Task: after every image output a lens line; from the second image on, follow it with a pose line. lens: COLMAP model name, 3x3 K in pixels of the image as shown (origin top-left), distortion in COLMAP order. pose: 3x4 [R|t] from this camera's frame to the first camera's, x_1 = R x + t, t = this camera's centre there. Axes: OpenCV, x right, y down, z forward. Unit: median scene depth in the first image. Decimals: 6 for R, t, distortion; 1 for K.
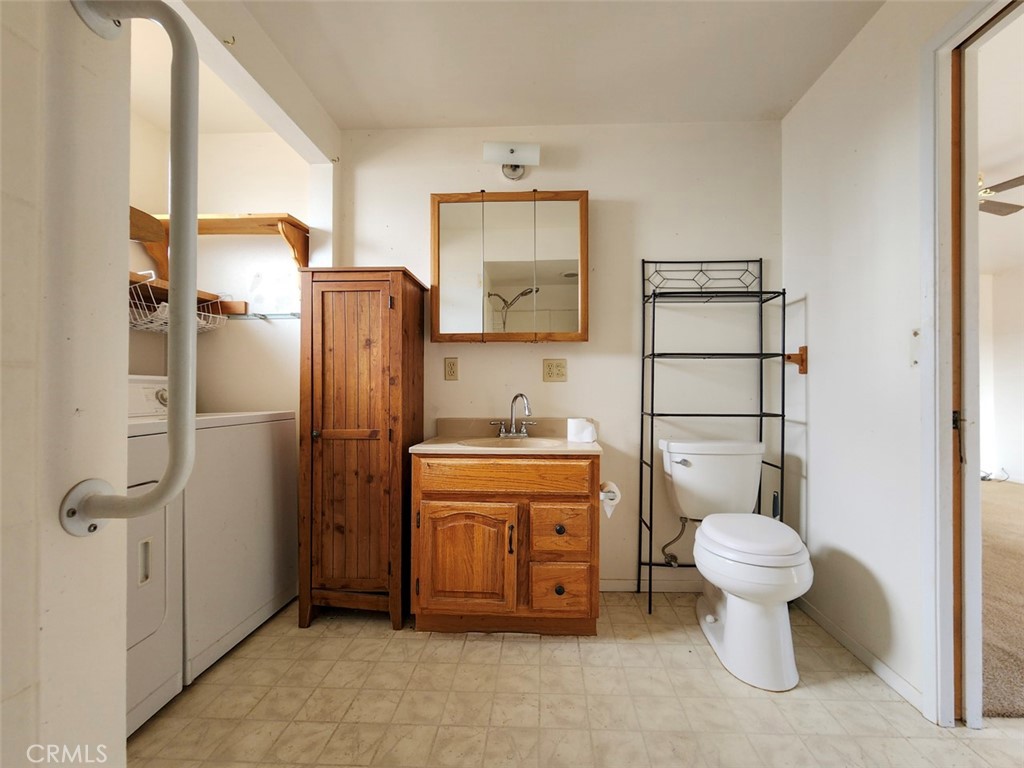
lens RADIAL K [[447.8, 0, 512.0], [0, 447.8, 384.0], [0, 0, 1]] dist [-0.000873, -0.000118]
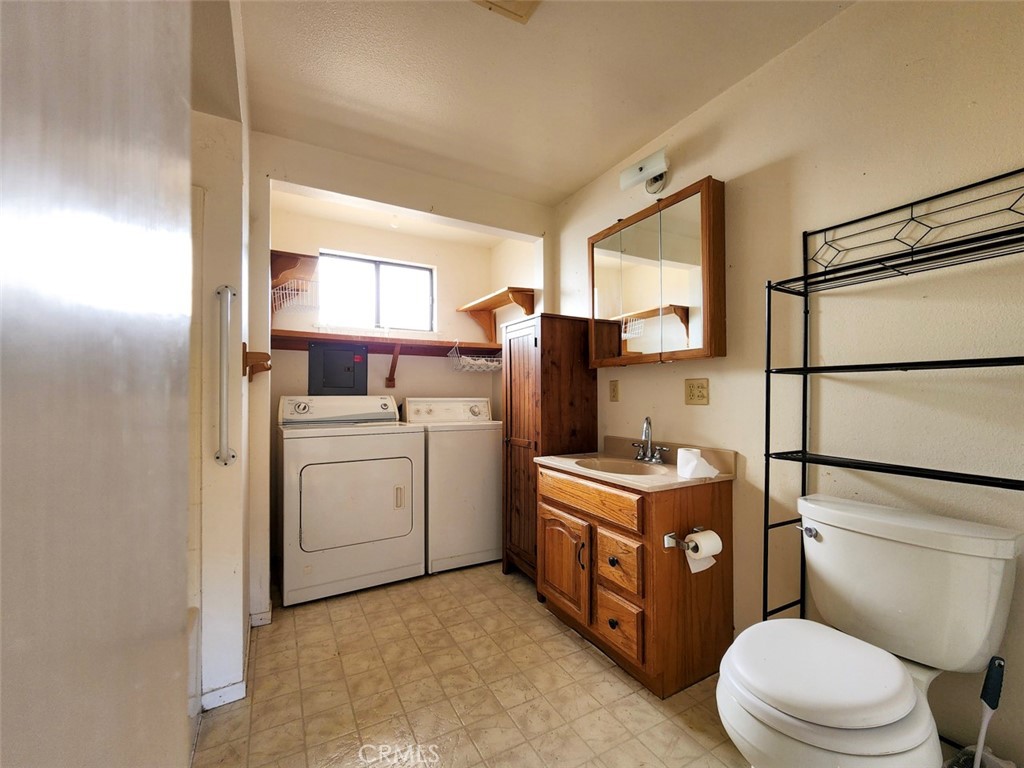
lens RADIAL K [[414.4, 0, 511.1], [0, 414.4, 389.2], [0, 0, 1]] dist [0.000969, -0.000088]
pose [[0.536748, -0.015212, -0.843606, 0.729272], [0.013298, 0.999866, -0.009569, -0.039990], [0.843638, -0.006083, 0.536878, 0.324734]]
